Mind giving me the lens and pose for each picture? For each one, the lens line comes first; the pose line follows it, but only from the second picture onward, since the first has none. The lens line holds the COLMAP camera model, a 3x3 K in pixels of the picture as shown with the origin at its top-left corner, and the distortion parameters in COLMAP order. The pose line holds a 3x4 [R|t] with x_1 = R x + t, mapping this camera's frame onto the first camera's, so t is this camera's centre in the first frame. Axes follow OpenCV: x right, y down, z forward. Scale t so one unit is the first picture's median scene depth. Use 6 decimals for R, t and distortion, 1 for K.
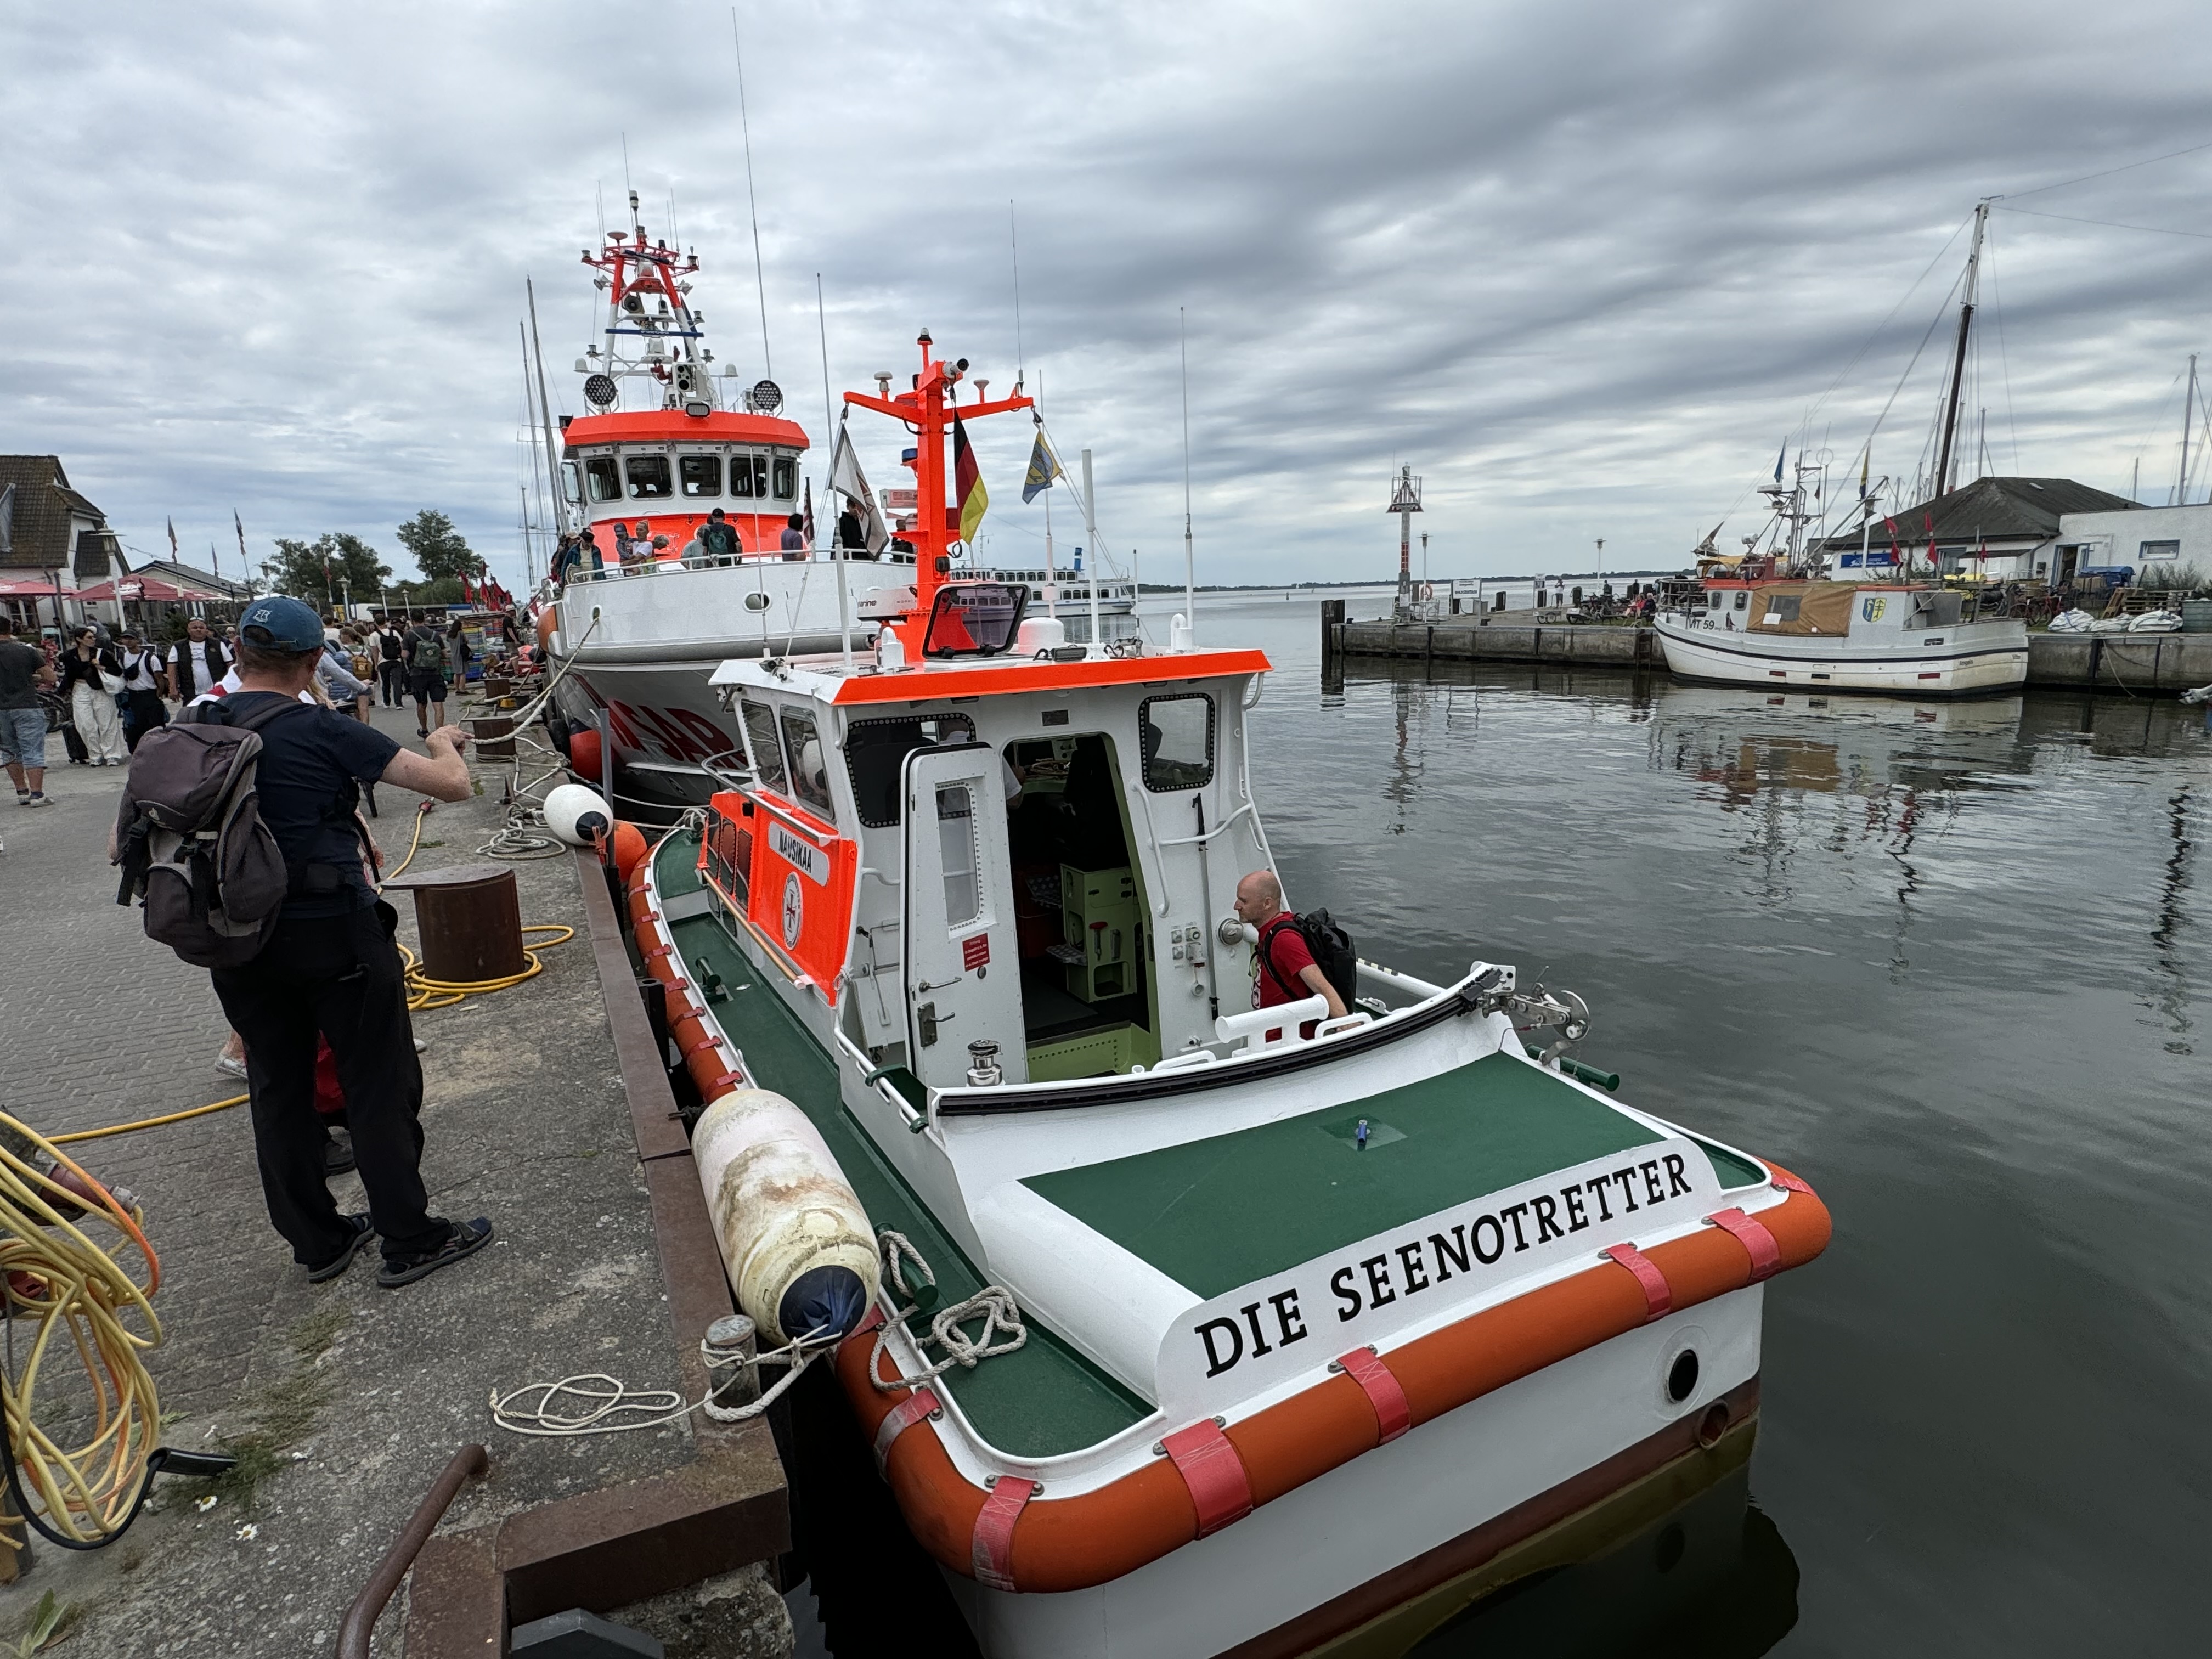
lens RADIAL K [[1239.9, 0, 1106.7], [0, 1239.9, 825.2], [0, 0, 1]] dist [-0.001143, -0.000004]
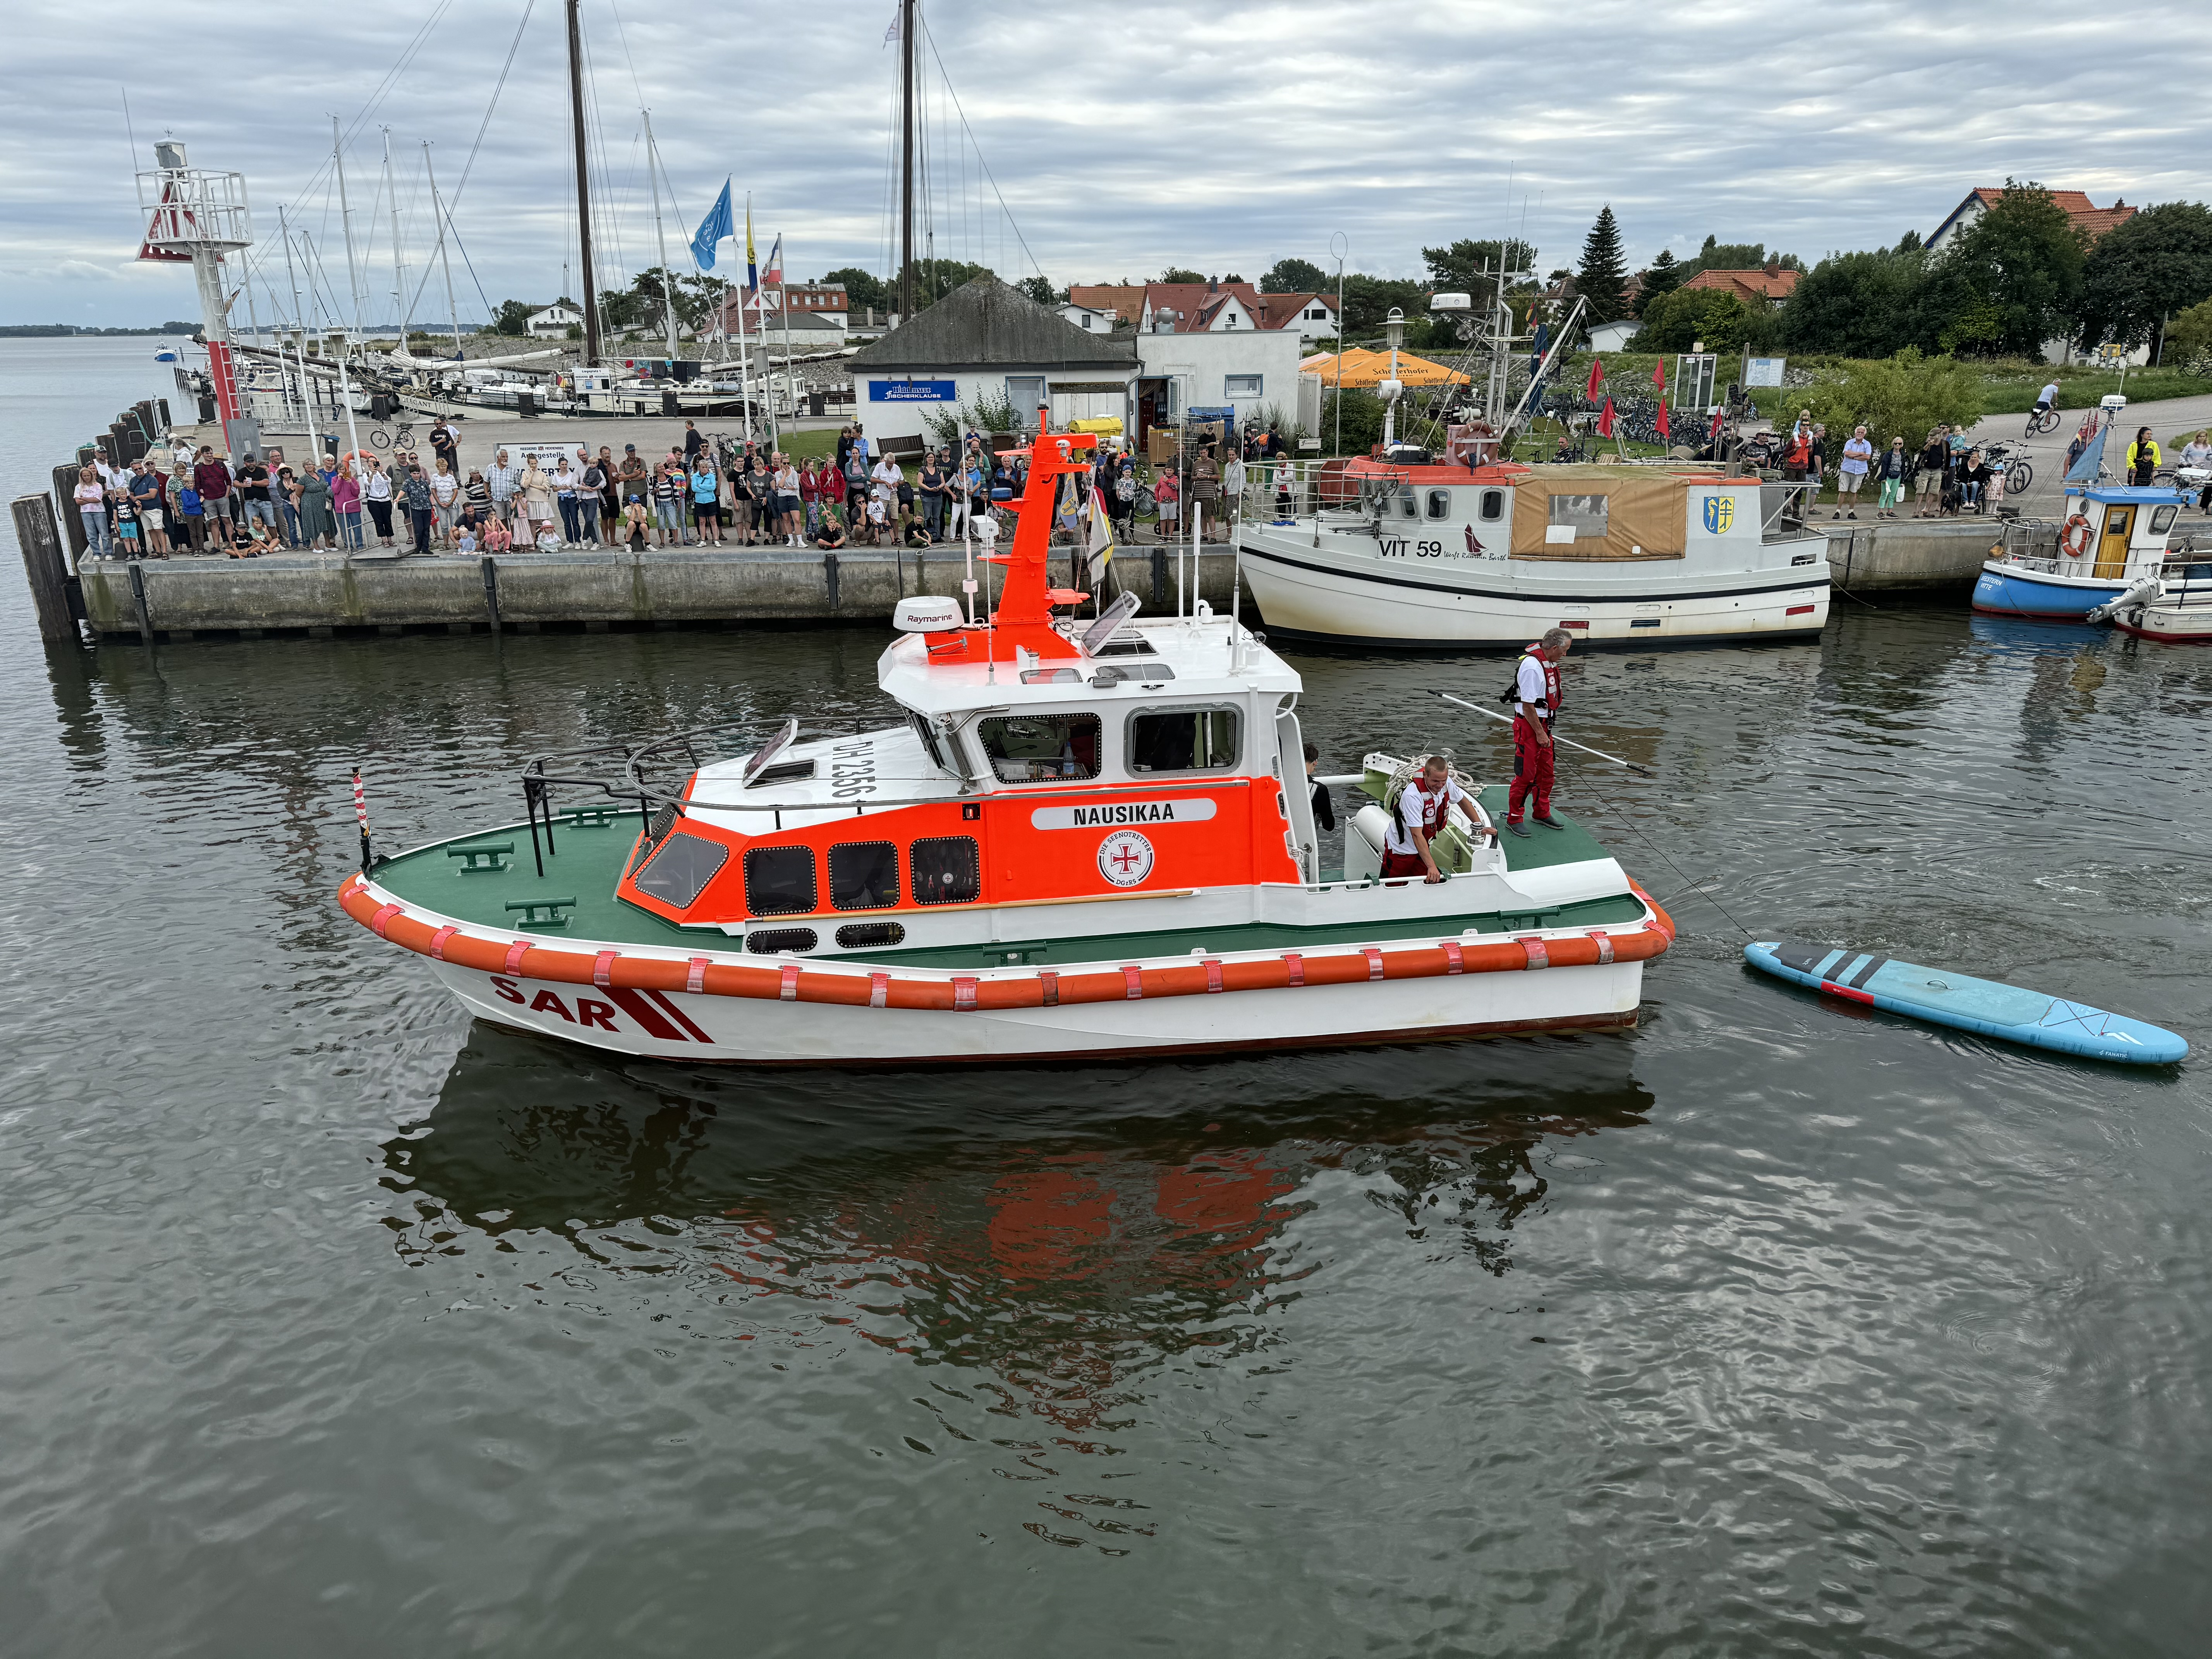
lens RADIAL K [[1551.5, 0, 1104.5], [0, 1551.5, 830.8], [0, 0, 1]] dist [0.028243, -0.000692]
pose [[0.366163, -0.258877, 0.893816, -0.248370], [0.170400, 0.962936, 0.209090, -0.222783], [-0.914816, 0.075745, 0.396704, 0.913457]]
